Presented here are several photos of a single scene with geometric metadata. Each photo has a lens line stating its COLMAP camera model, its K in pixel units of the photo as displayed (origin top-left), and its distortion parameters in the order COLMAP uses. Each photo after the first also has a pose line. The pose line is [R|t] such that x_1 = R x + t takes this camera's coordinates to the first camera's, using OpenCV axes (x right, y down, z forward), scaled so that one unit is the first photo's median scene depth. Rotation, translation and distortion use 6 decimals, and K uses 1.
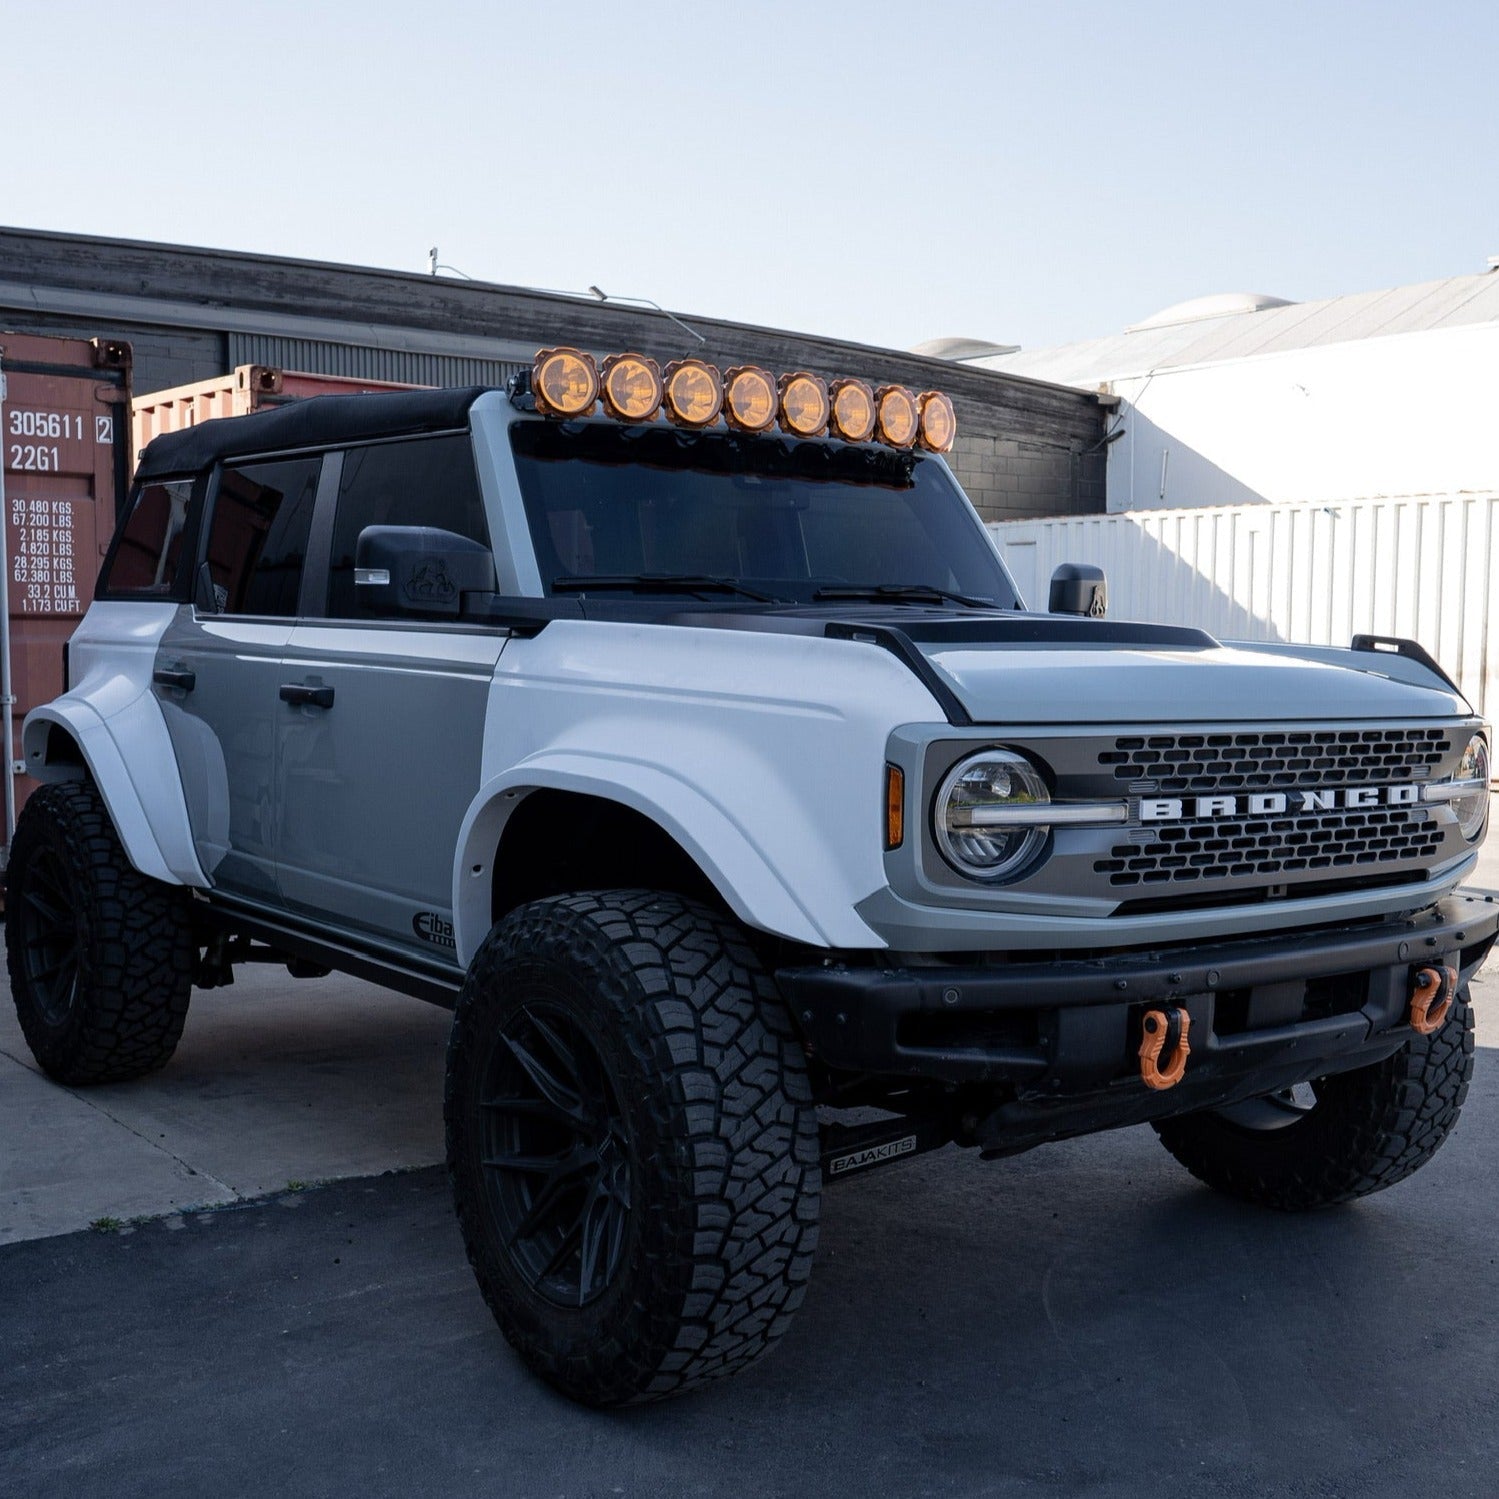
lens RADIAL K [[1864.7, 0, 751.2], [0, 1864.7, 844.1], [0, 0, 1]] dist [-0.015091, 0.056837]
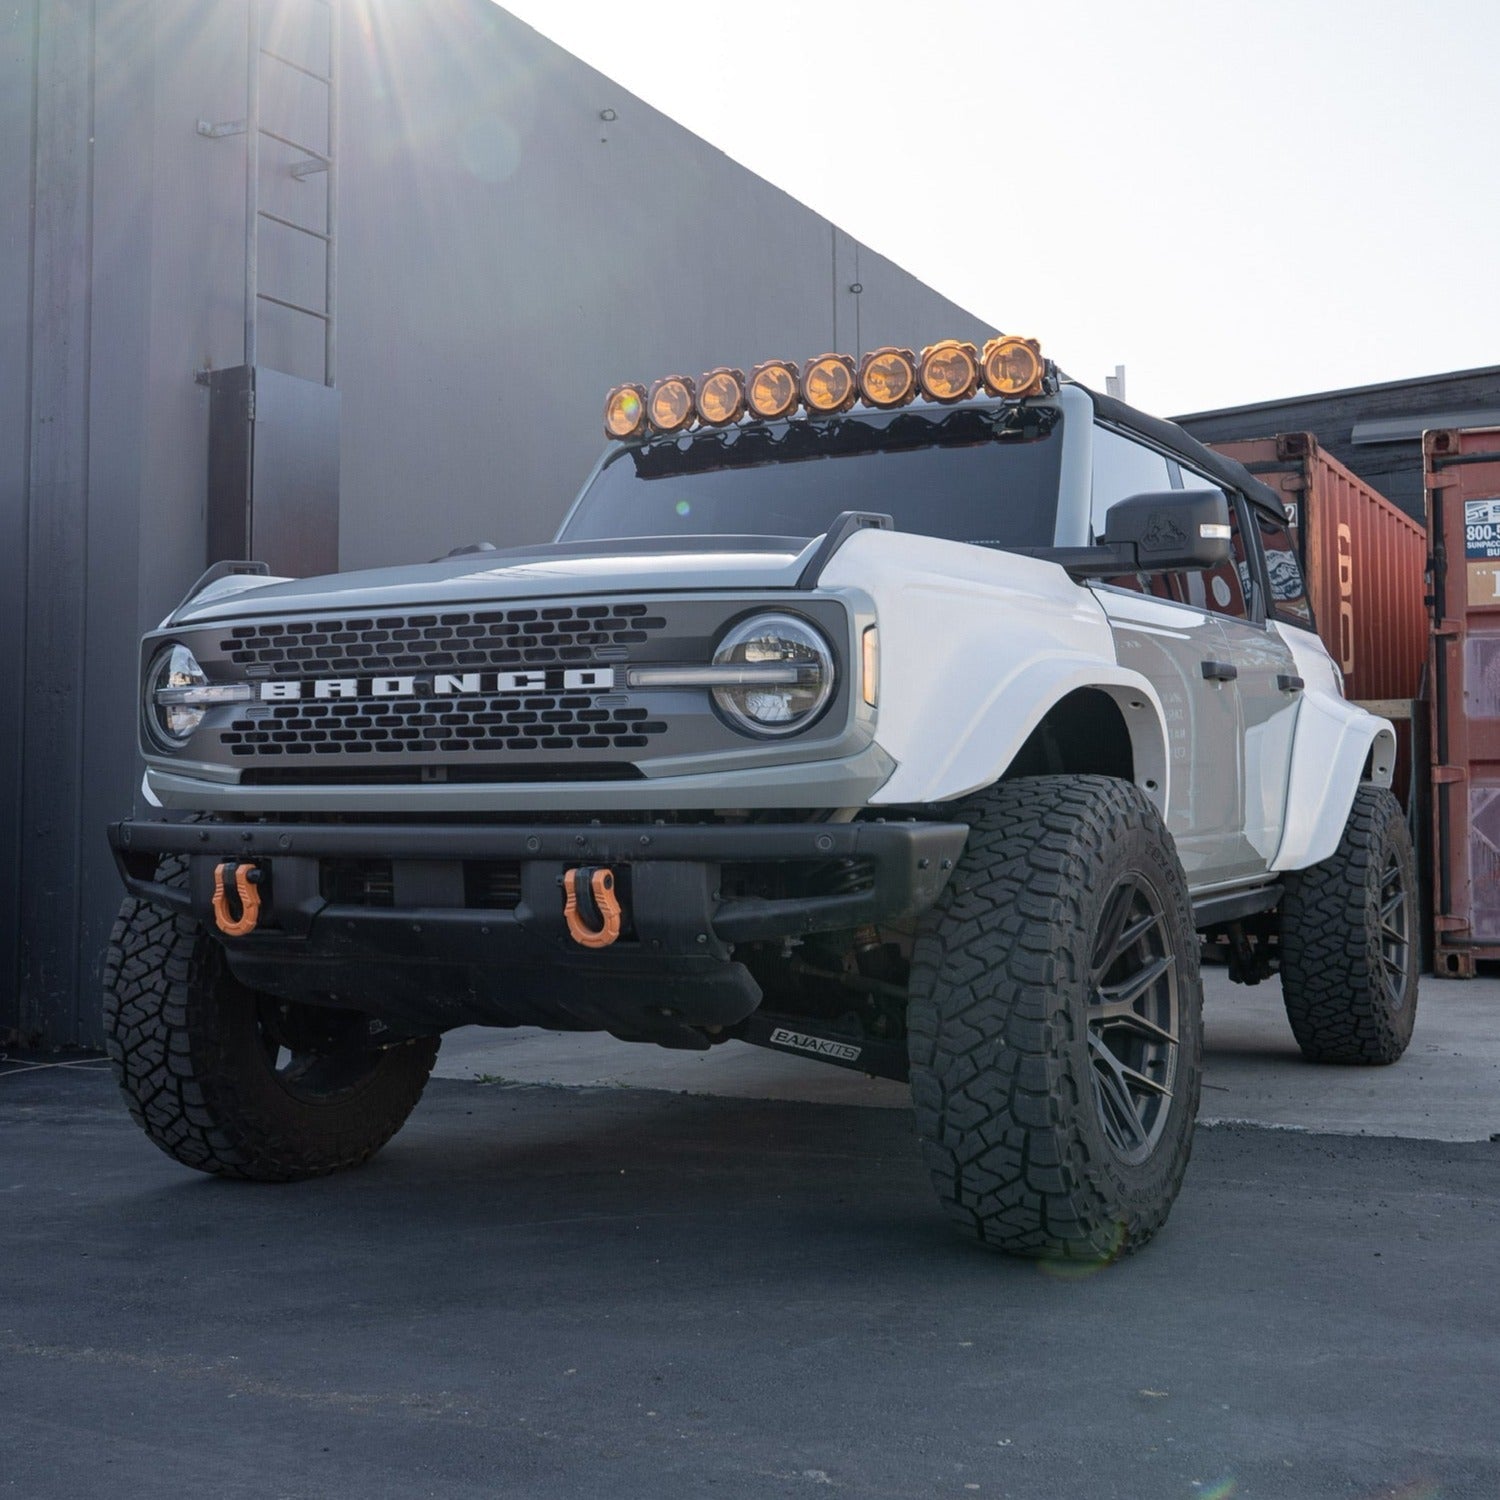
lens RADIAL K [[1883.5, 0, 798.2], [0, 1883.5, 728.9], [0, 0, 1]] dist [-0.004967, -0.012009]
pose [[0.452080, -0.050461, -0.890549, 1.299045], [-0.084145, 0.991534, -0.098898, 0.085692], [0.888000, 0.119645, 0.444006, 0.732139]]
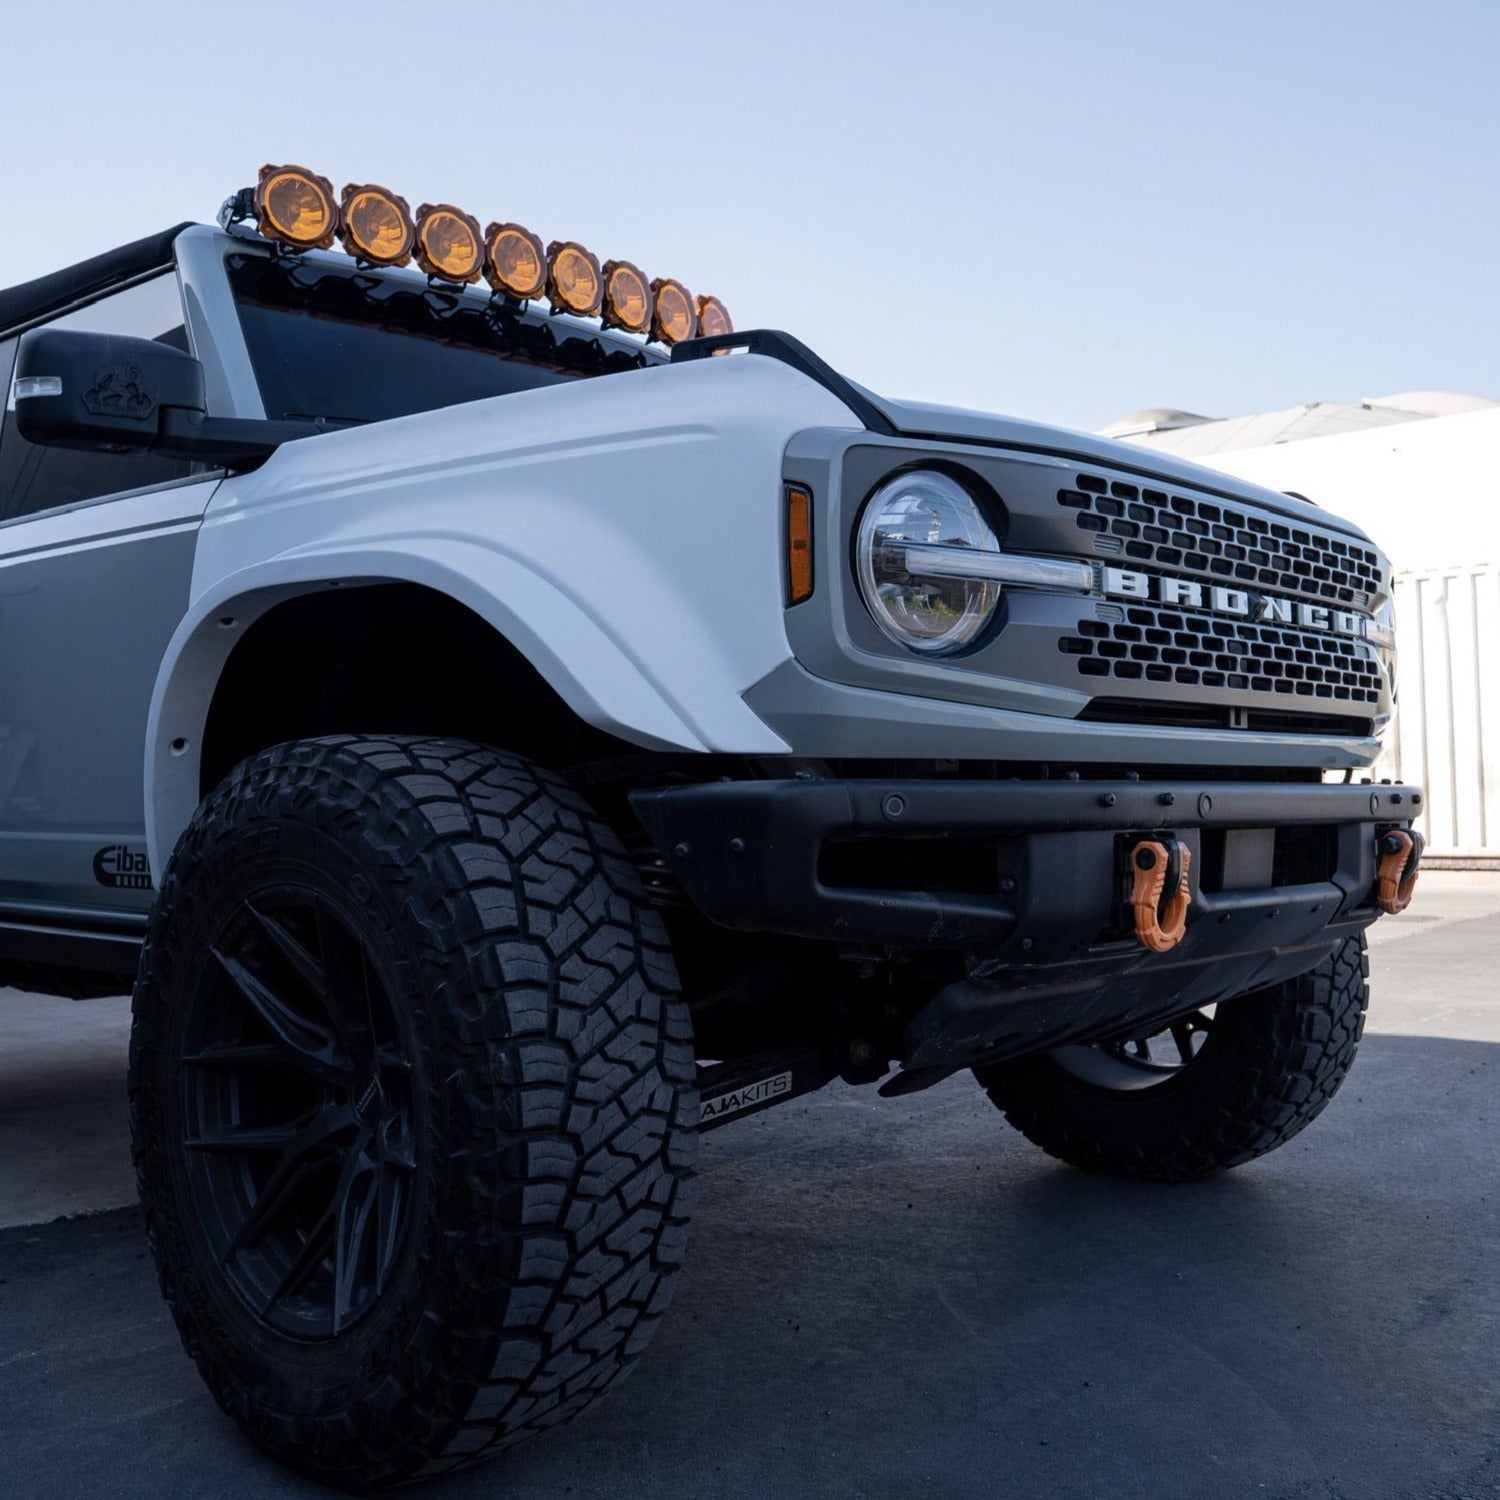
lens RADIAL K [[1631.6, 0, 750.0], [0, 1631.6, 750.0], [0, 0, 1]] dist [-0.004929, 0.001793]
pose [[0.982773, -0.015628, 0.184153, -0.049326], [0.040651, 0.990295, -0.132905, 0.122788], [-0.180289, 0.138102, 0.973871, 0.371998]]
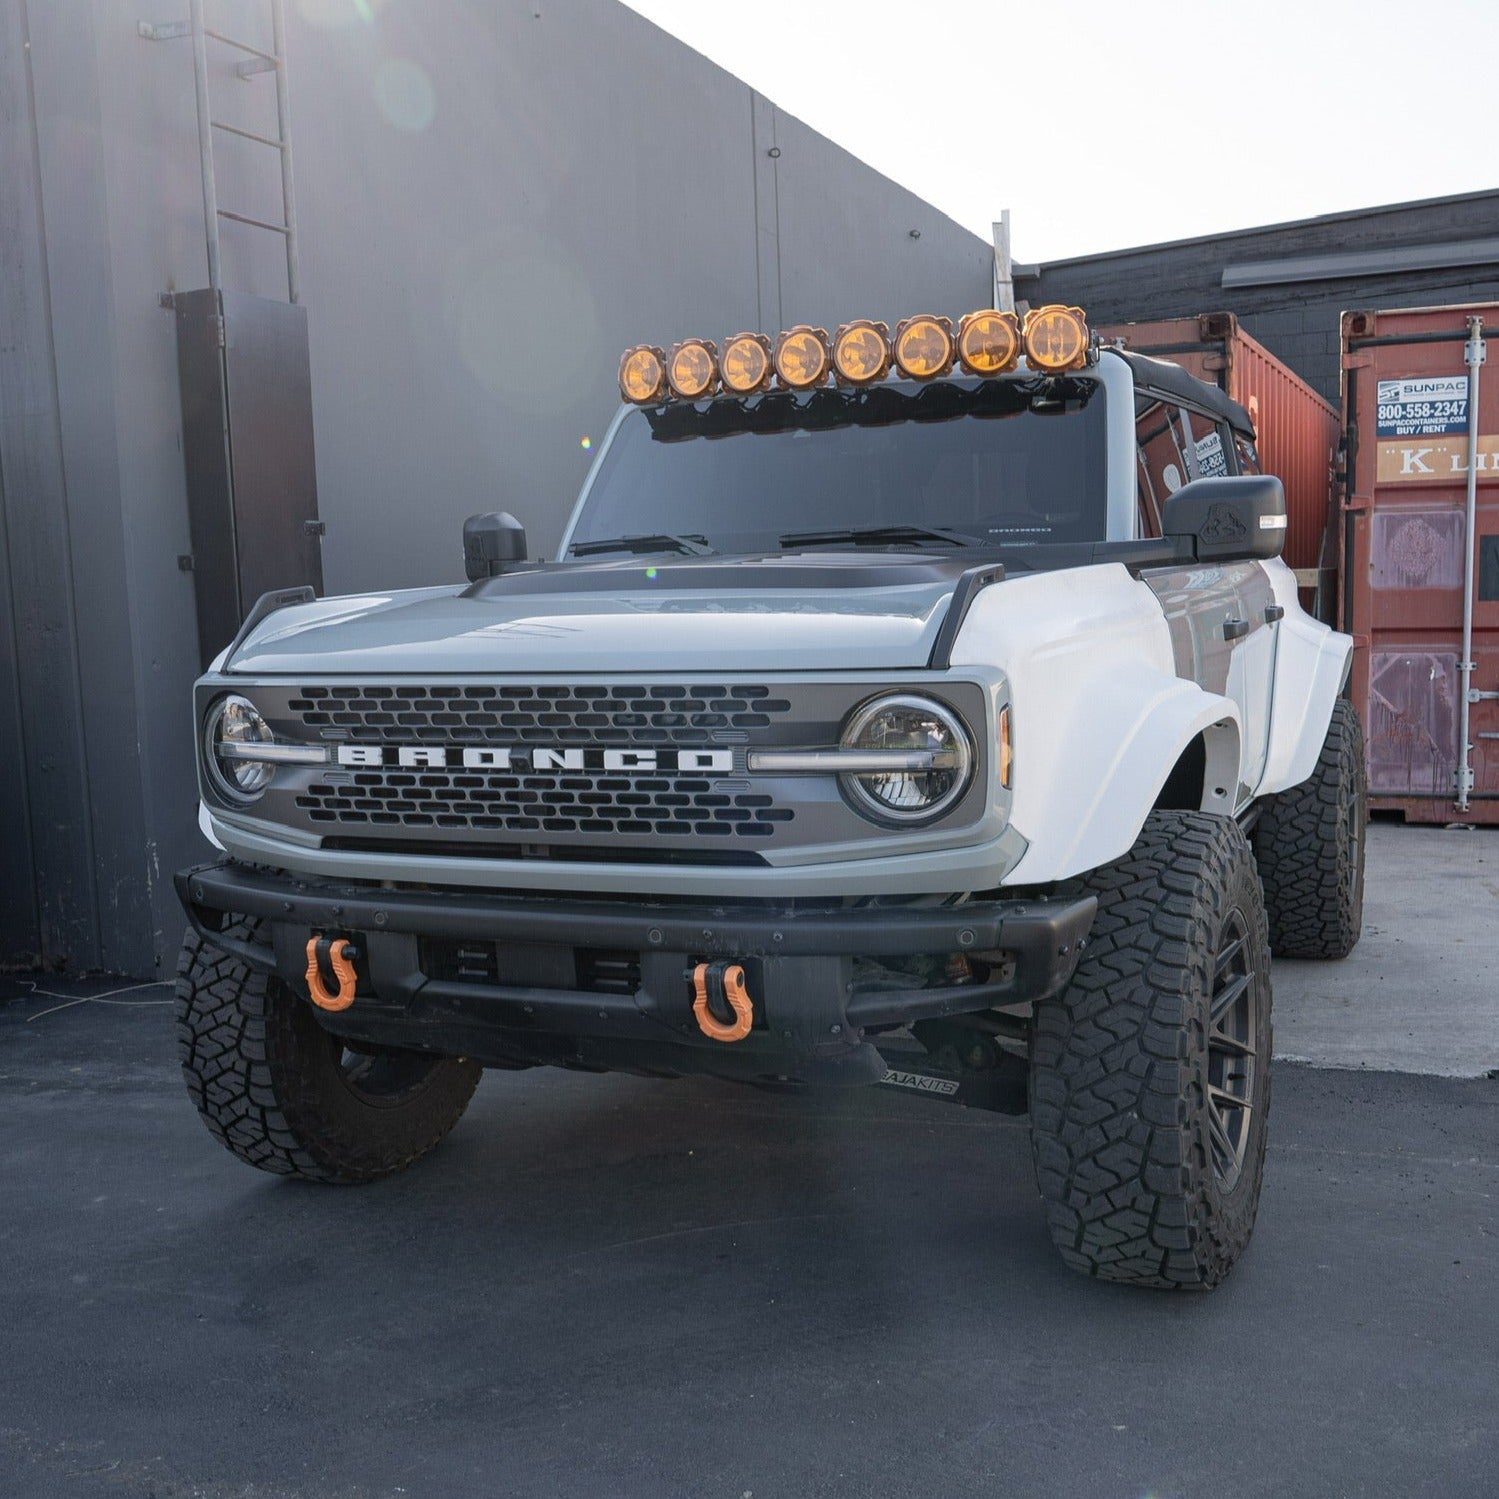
lens RADIAL K [[1671.2, 0, 782.9], [0, 1671.2, 823.3], [0, 0, 1]] dist [-0.002007, -0.014660]
pose [[0.508520, 0.093541, -0.855954, 1.108340], [-0.056555, 0.995564, 0.075198, -0.062246], [0.859191, 0.010169, 0.511554, 0.677126]]
